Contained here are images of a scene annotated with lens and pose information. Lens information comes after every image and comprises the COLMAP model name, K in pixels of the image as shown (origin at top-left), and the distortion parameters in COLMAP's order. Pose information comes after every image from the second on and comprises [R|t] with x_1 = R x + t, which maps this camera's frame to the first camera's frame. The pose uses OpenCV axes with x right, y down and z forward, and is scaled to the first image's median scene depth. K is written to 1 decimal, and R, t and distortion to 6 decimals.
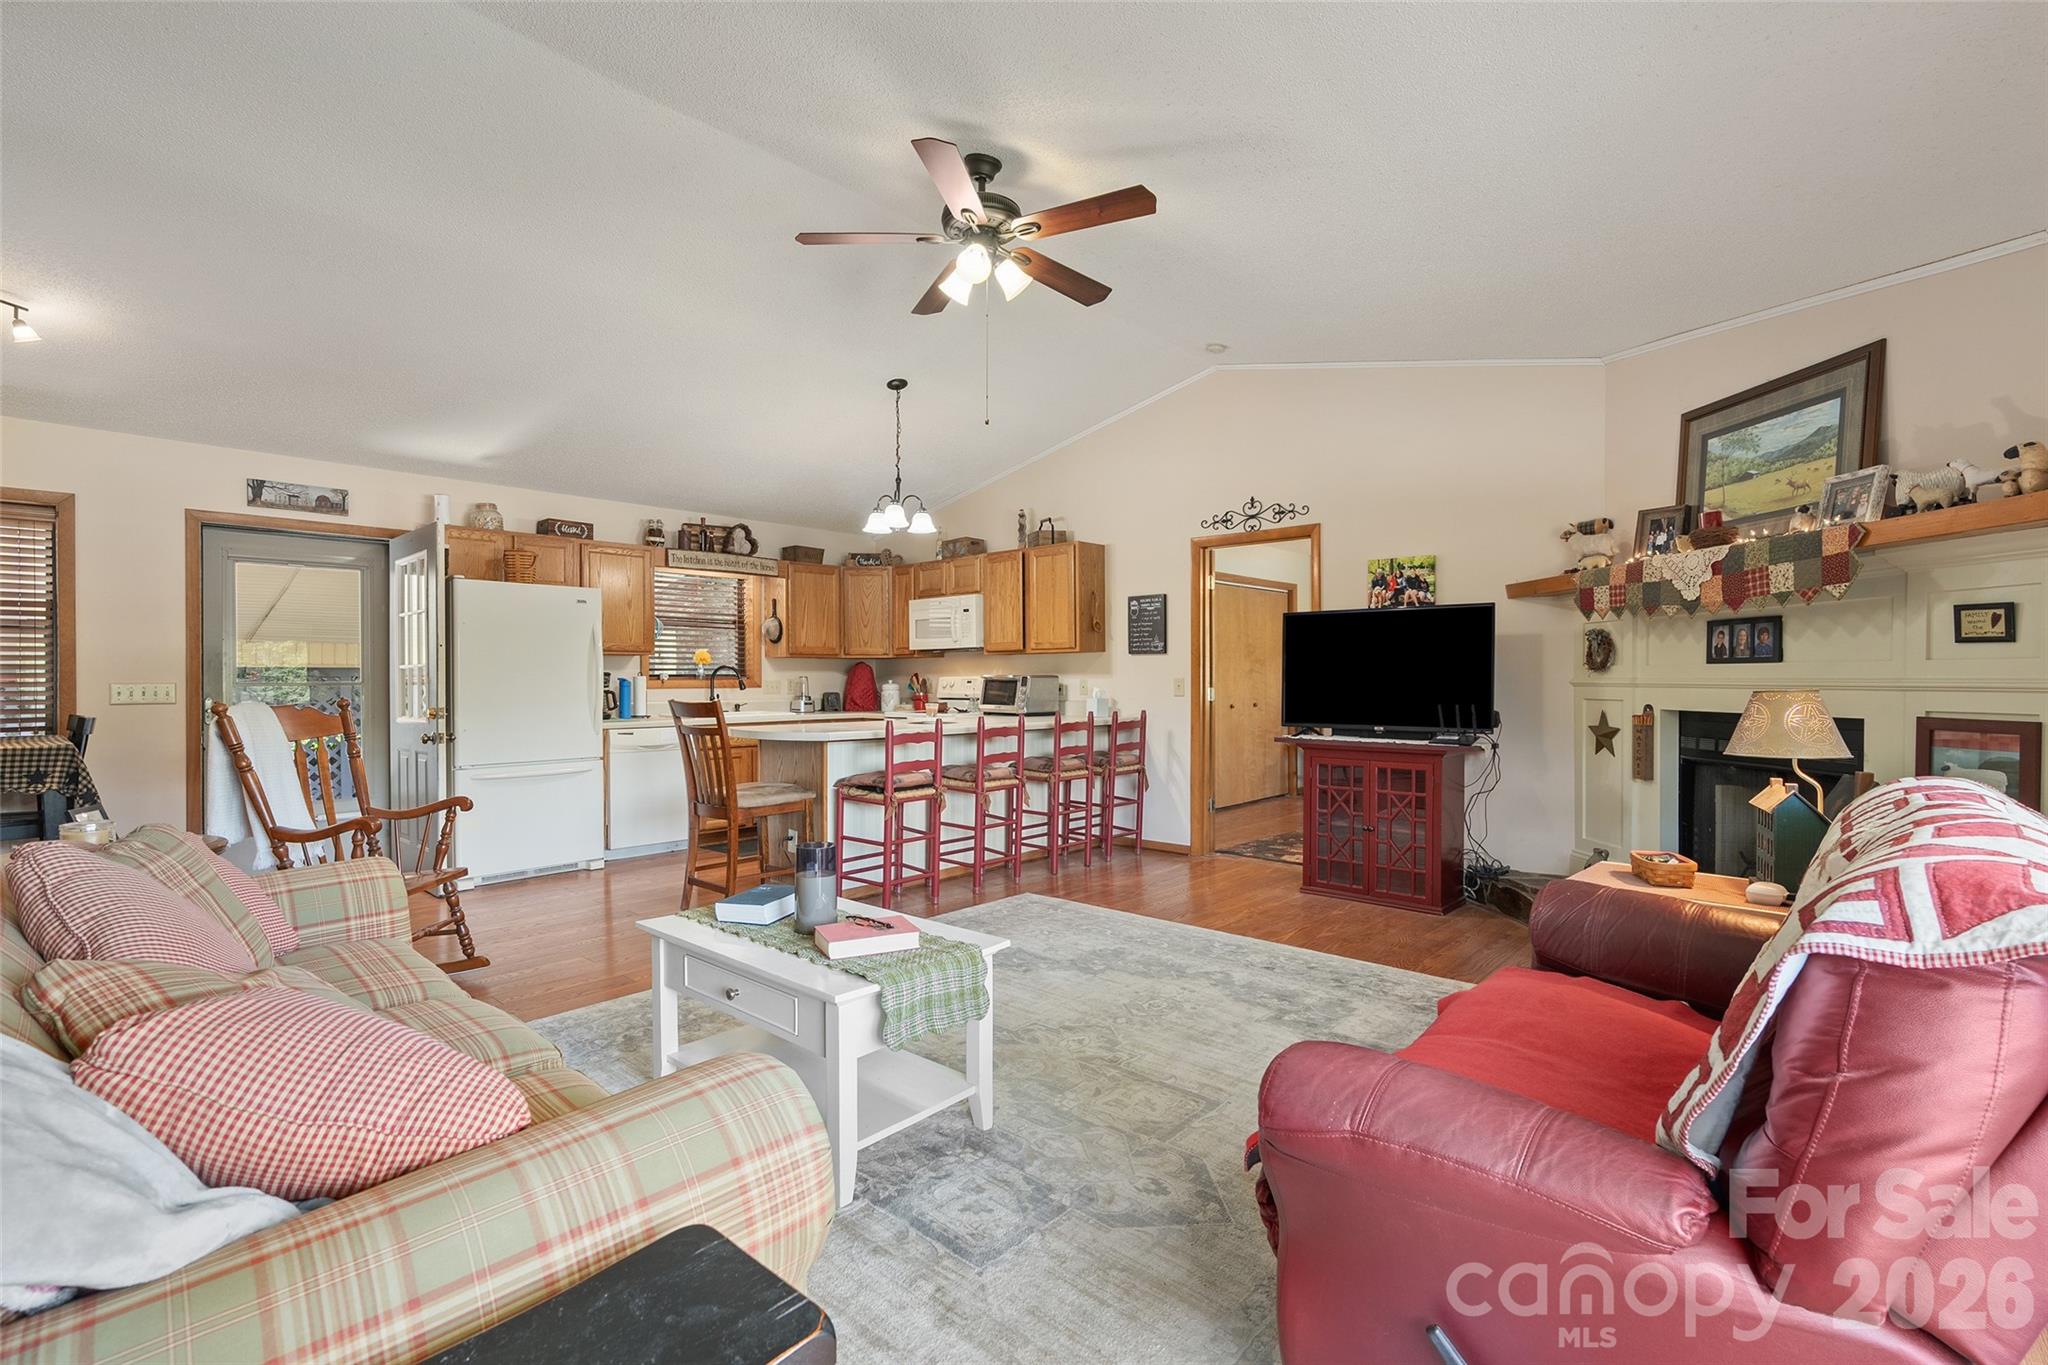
lens RADIAL K [[921.7, 0, 1020.3], [0, 921.7, 685.4], [0, 0, 1]] dist [-0.011041, 0.004873]
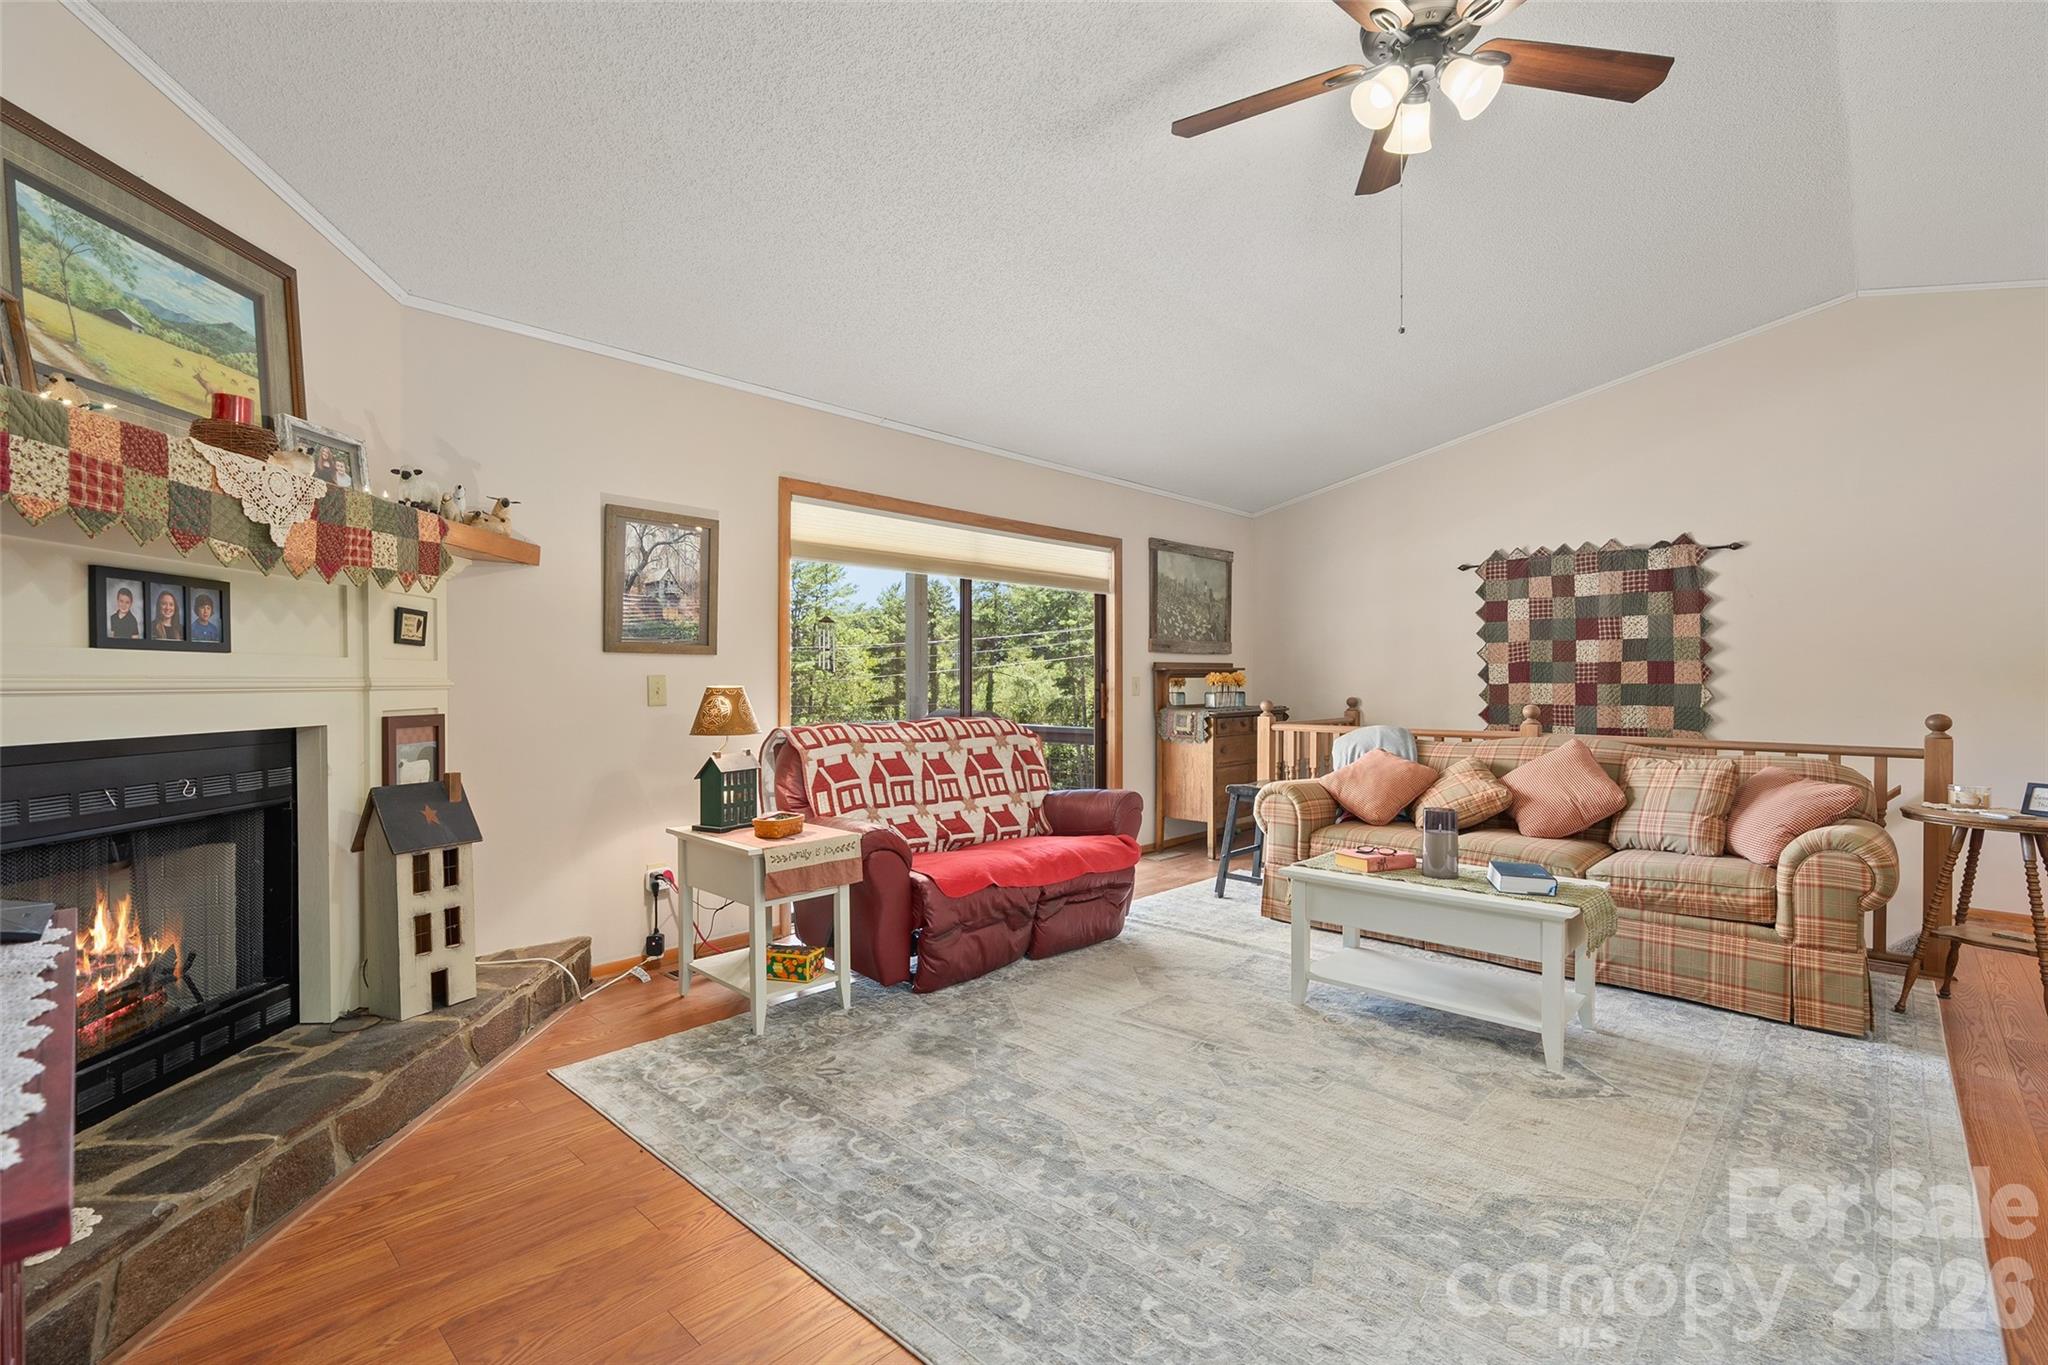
lens RADIAL K [[921.7, 0, 1021.6], [0, 921.7, 681.6], [0, 0, 1]] dist [-0.011041, 0.004873]
pose [[-0.999871, -0.000220, 0.016044, 0.133099], [-0.000074, 0.999958, 0.009133, -0.005565], [-0.016045, 0.009131, -0.999830, 0.910820]]
